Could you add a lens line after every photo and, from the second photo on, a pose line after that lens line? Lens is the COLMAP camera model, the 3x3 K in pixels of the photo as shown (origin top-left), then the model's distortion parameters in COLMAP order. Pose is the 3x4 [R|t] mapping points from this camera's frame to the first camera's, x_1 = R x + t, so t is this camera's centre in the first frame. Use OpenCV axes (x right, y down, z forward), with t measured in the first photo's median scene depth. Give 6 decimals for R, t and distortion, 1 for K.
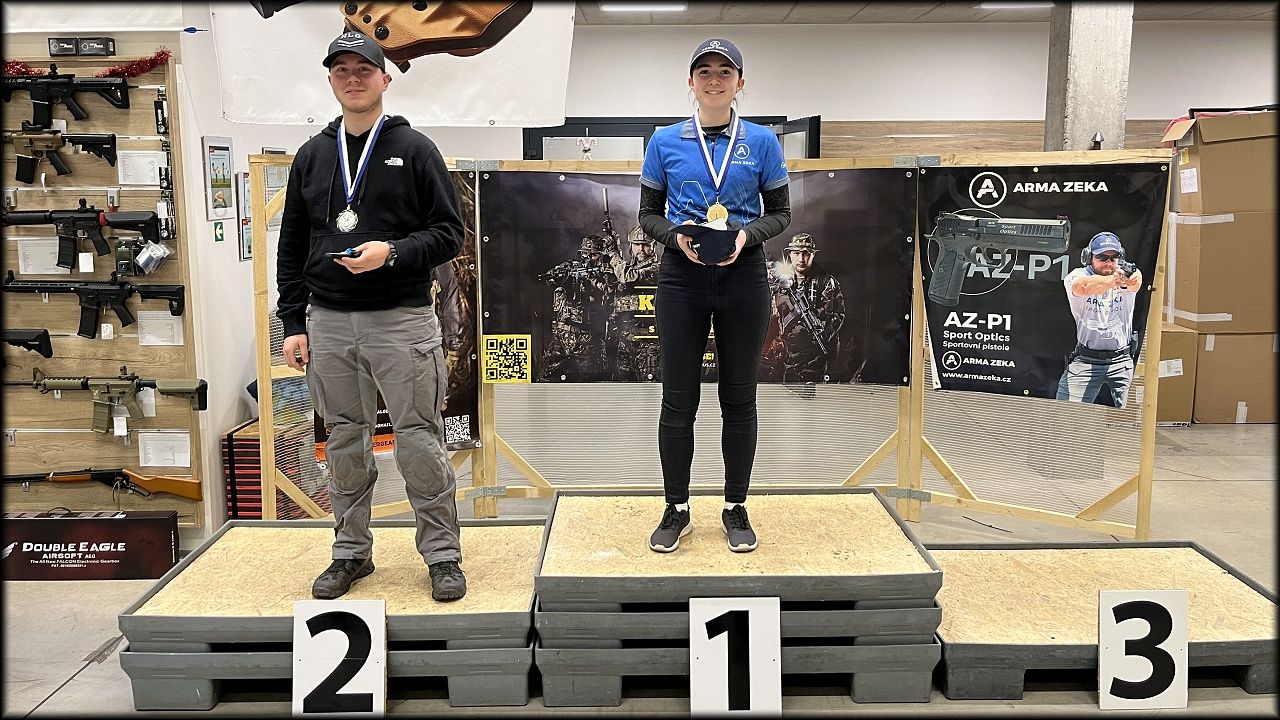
lens RADIAL K [[993.7, 0, 639.3], [0, 993.7, 317.3], [0, 0, 1]] dist [0.016314, -0.017174]
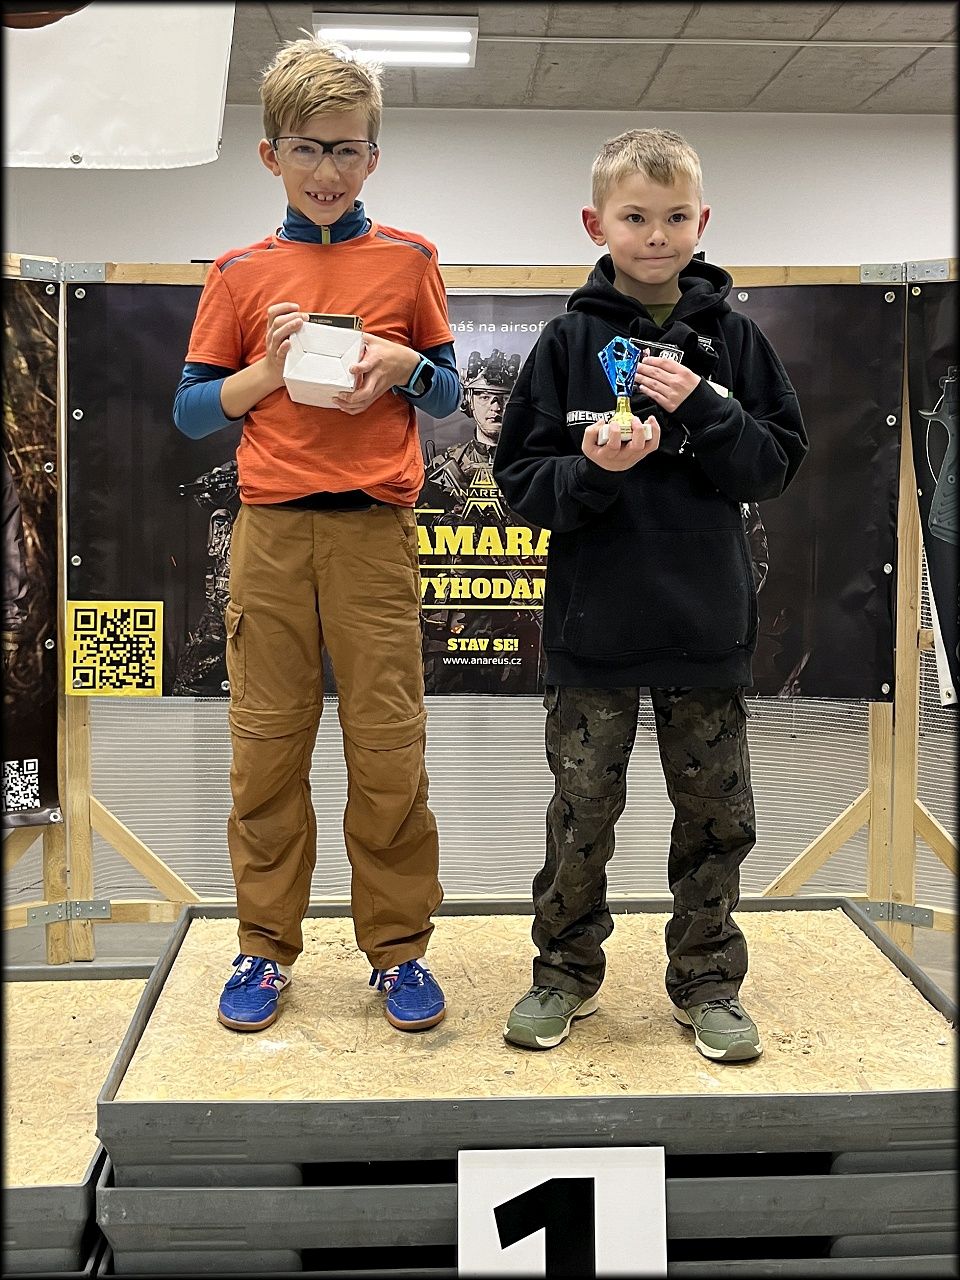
lens RADIAL K [[1461.3, 0, 482.1], [0, 1461.3, 569.8], [0, 0, 1]] dist [0.009218, 0.000000]
pose [[0.998800, 0.008145, 0.048299, 0.019639], [-0.005225, 0.998168, -0.060275, 0.047690], [-0.048701, 0.059951, 0.997013, 0.245294]]
